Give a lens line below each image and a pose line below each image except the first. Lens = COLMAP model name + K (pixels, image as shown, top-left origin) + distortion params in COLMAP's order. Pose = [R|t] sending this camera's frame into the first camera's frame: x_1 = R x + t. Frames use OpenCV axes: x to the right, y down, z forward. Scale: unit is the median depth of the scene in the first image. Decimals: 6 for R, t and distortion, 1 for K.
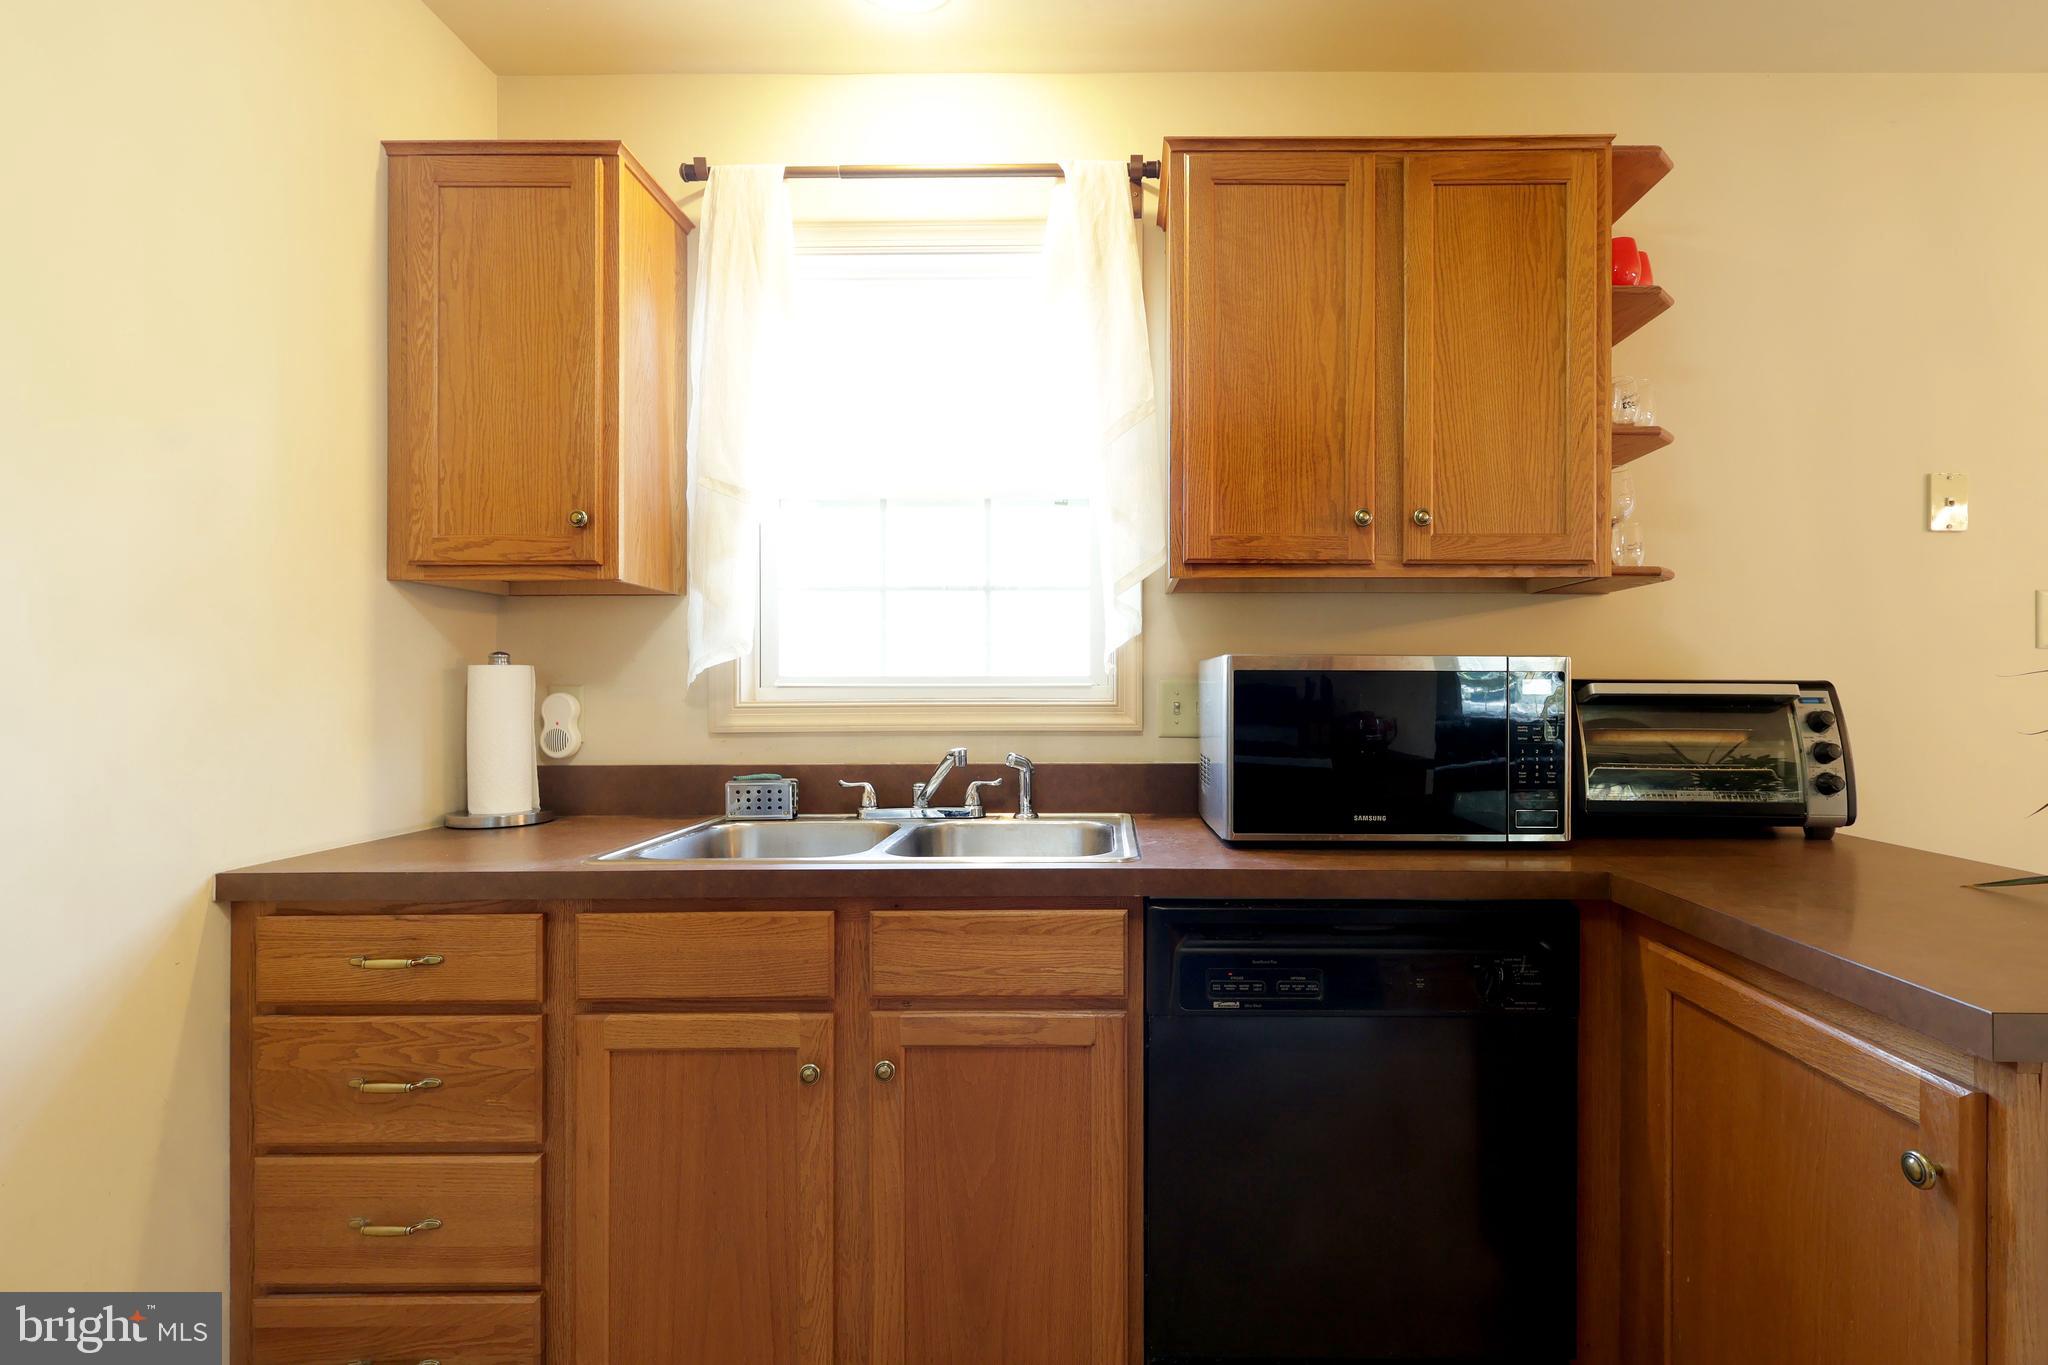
lens RADIAL K [[985.9, 0, 1109.4], [0, 985.9, 682.5], [0, 0, 1]] dist [0.001031, 0.000186]
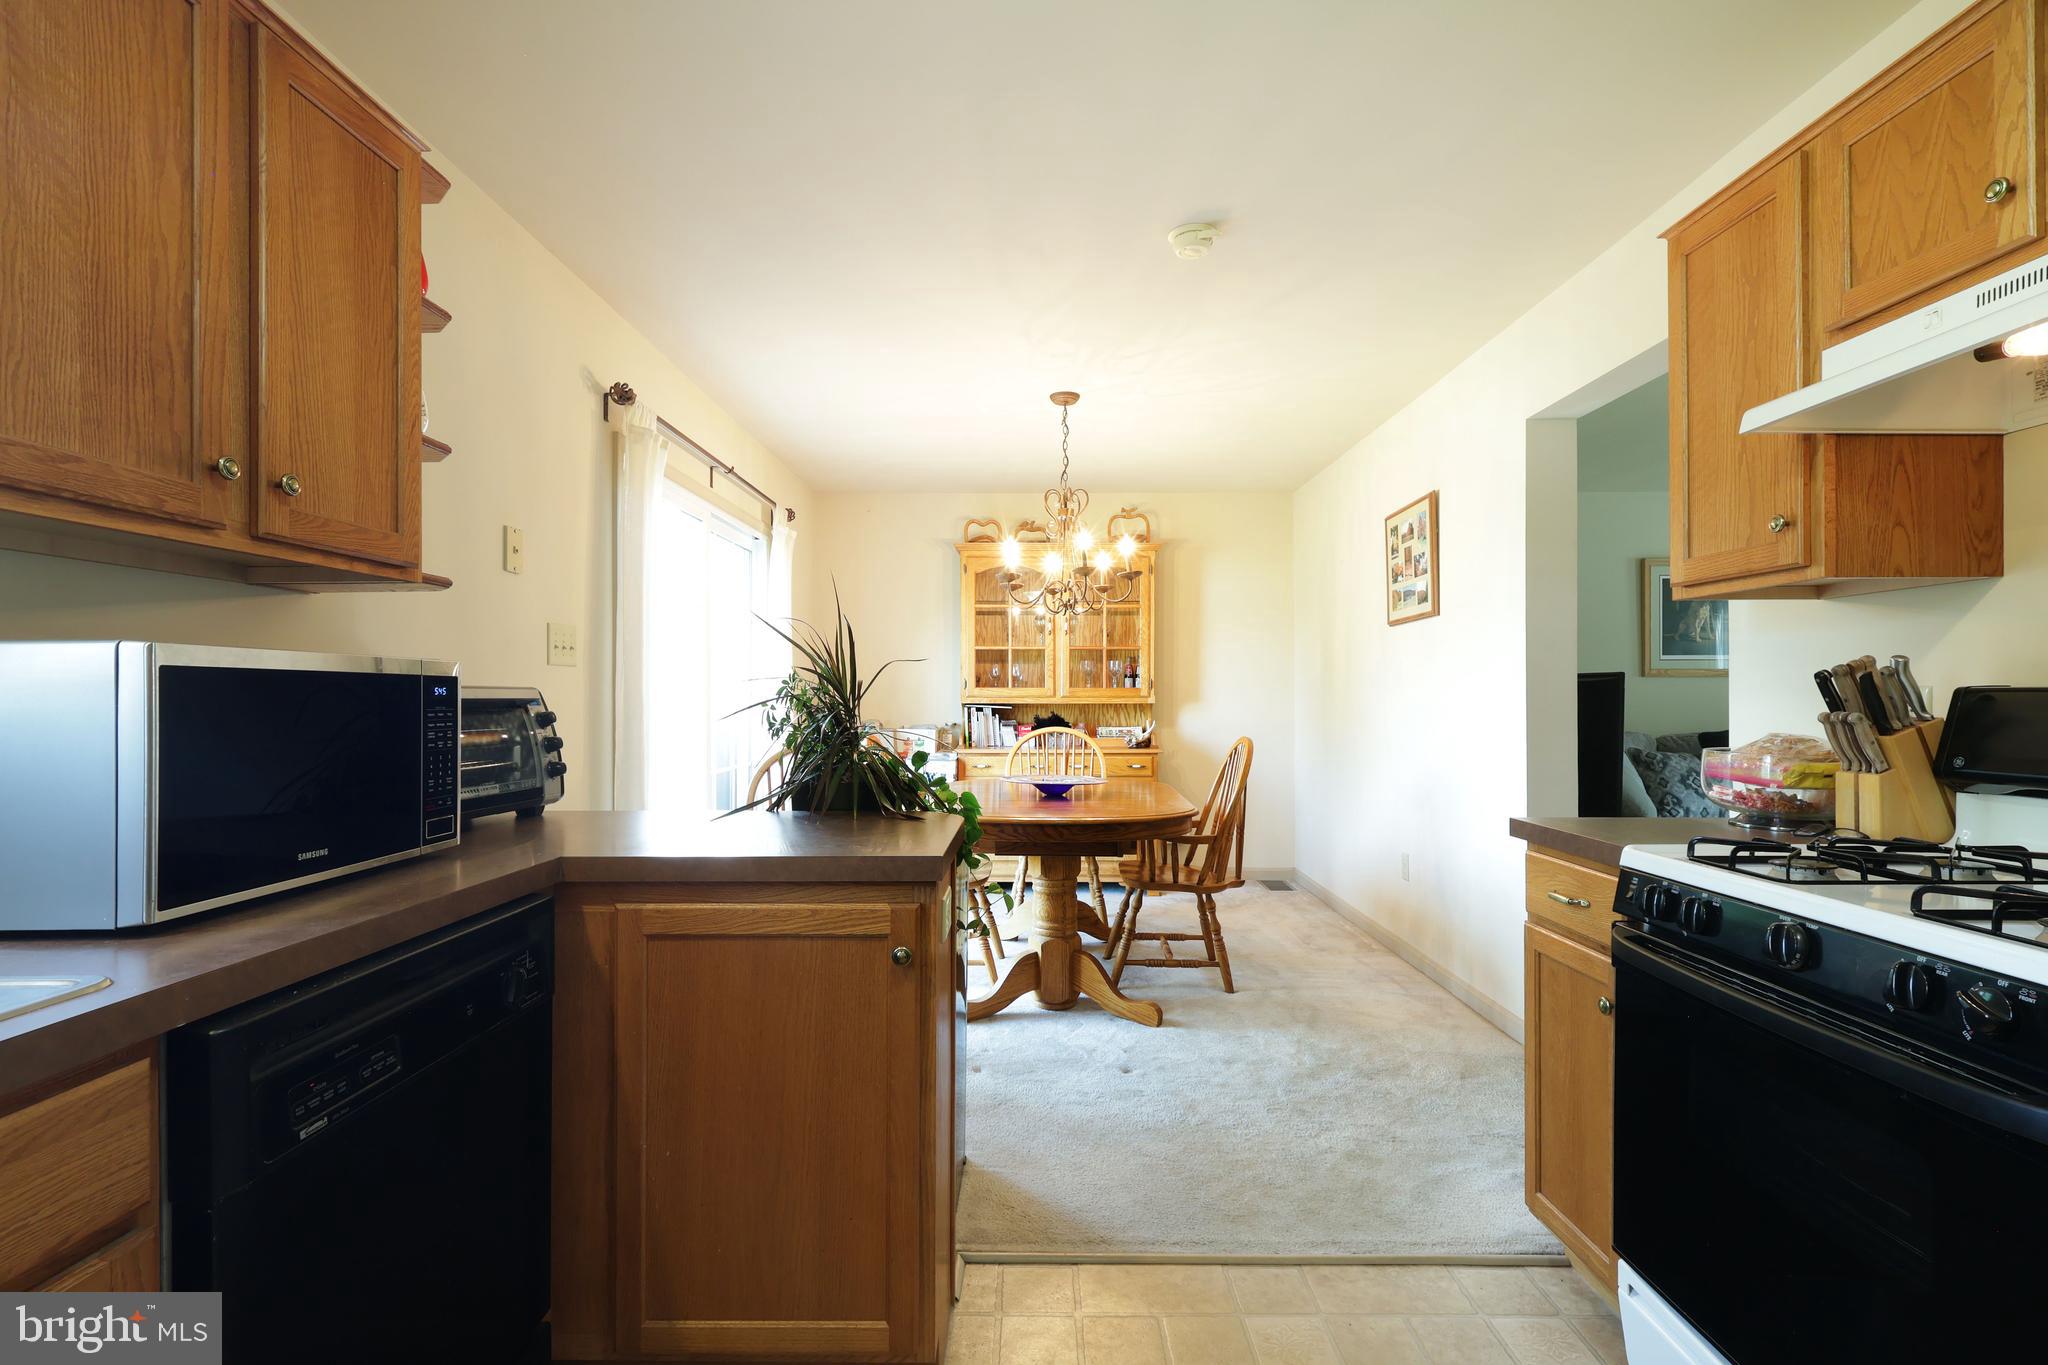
lens RADIAL K [[955.0, 0, 1026.1], [0, 955.0, 690.6], [0, 0, 1]] dist [0.000332, 0.000867]
pose [[0.011053, 0.002283, 0.999936, -0.464238], [-0.002020, 0.999995, -0.002261, 0.004137], [-0.999937, -0.001995, 0.011058, 0.374007]]
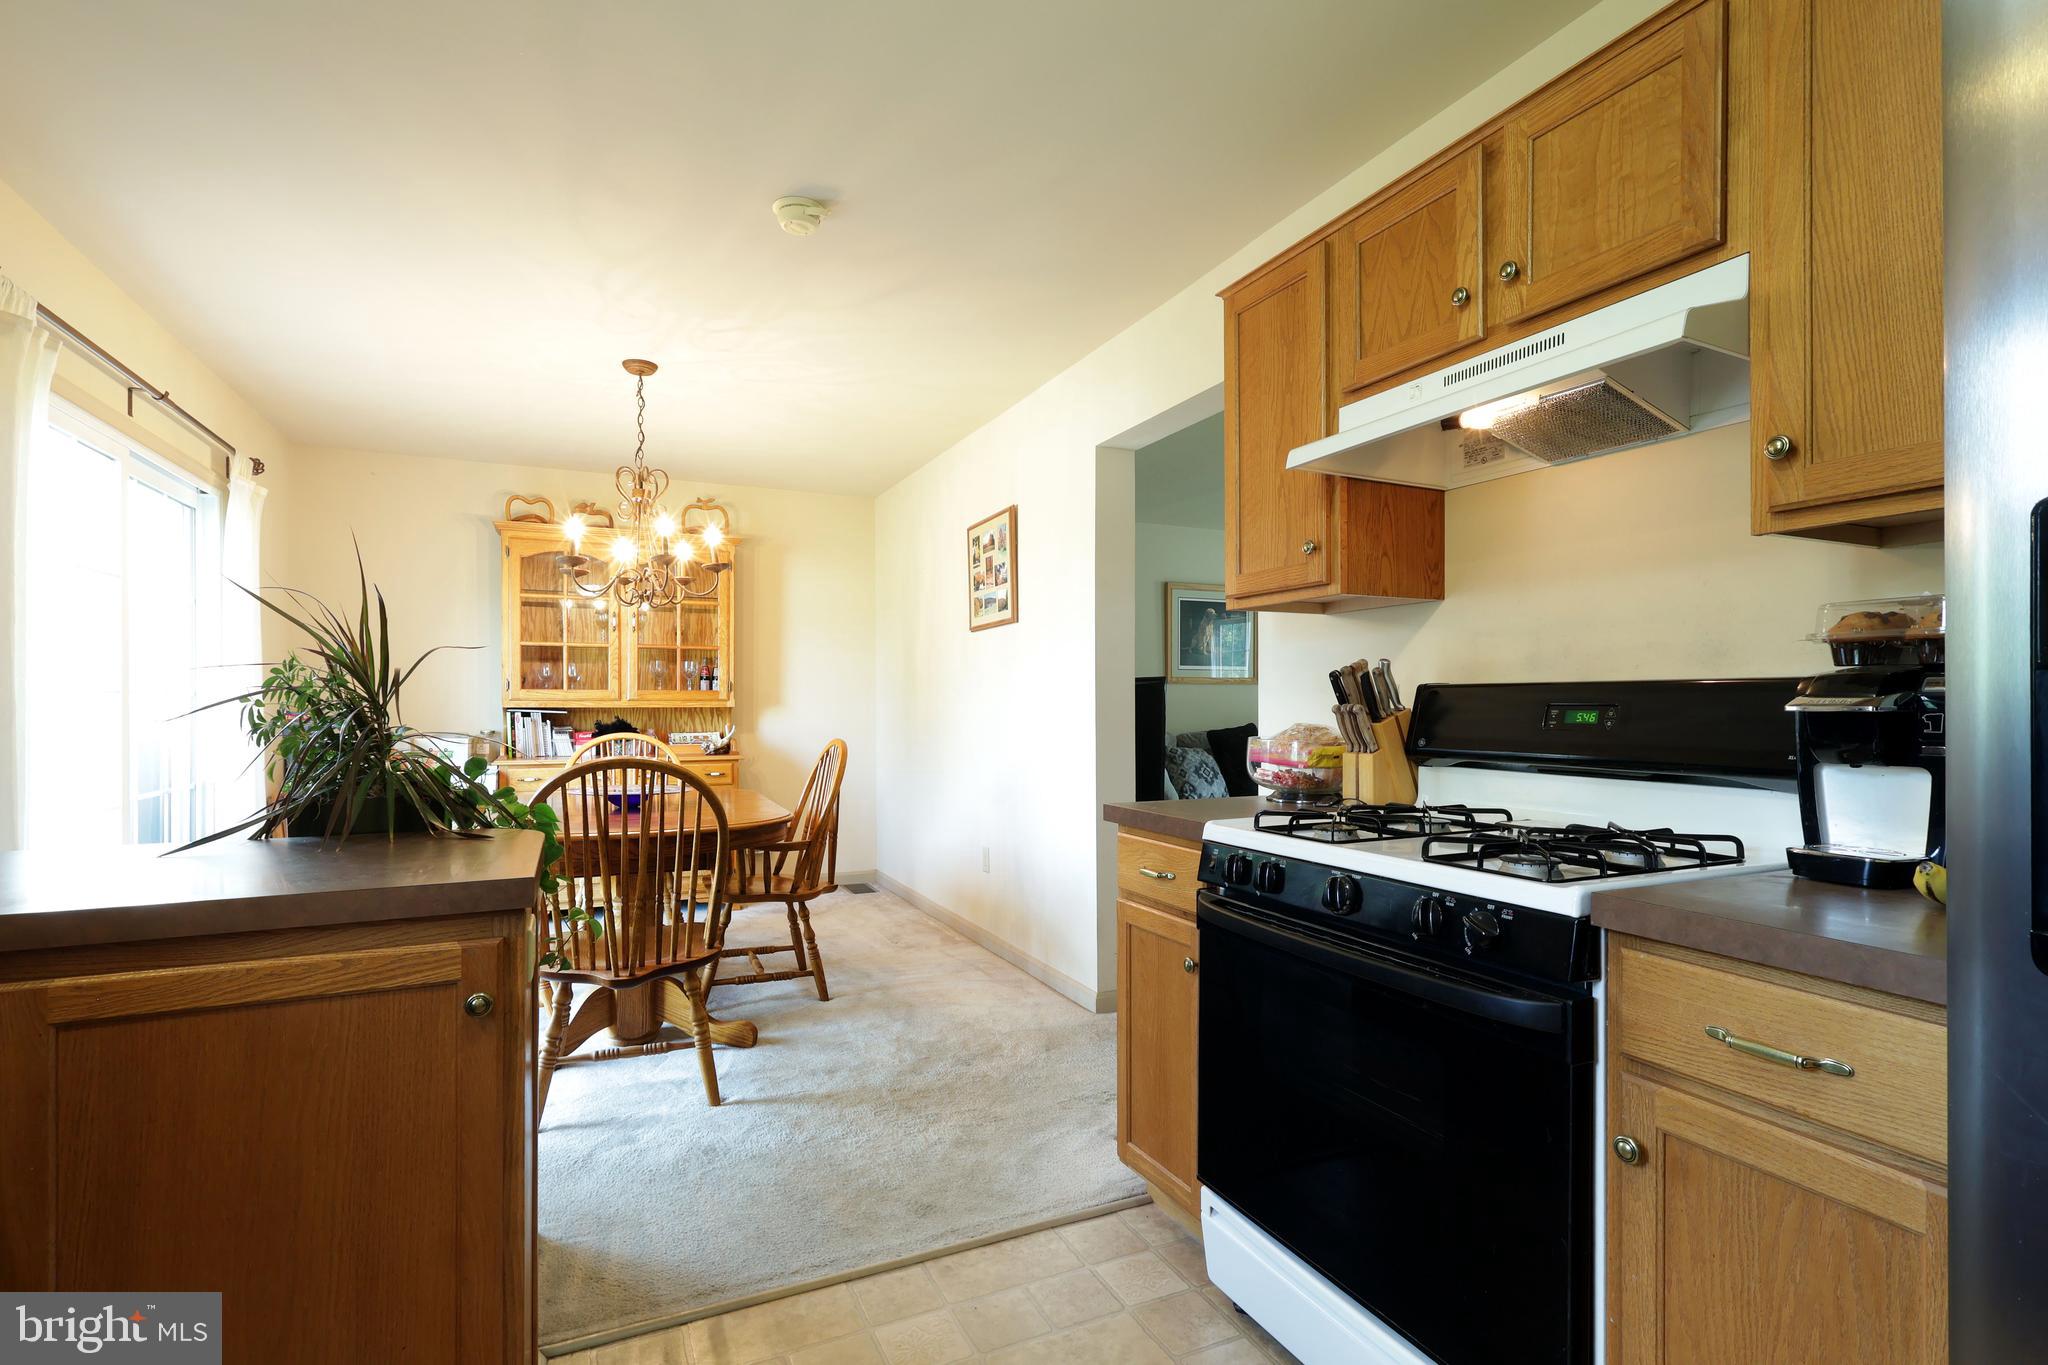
lens RADIAL K [[958.1, 0, 1020.3], [0, 958.1, 703.0], [0, 0, 1]] dist [-0.002165, 0.000265]
pose [[-0.420531, -0.001824, 0.907276, -0.399345], [-0.003078, 0.999995, 0.000583, 0.020981], [-0.907273, -0.002547, -0.420534, 0.432743]]
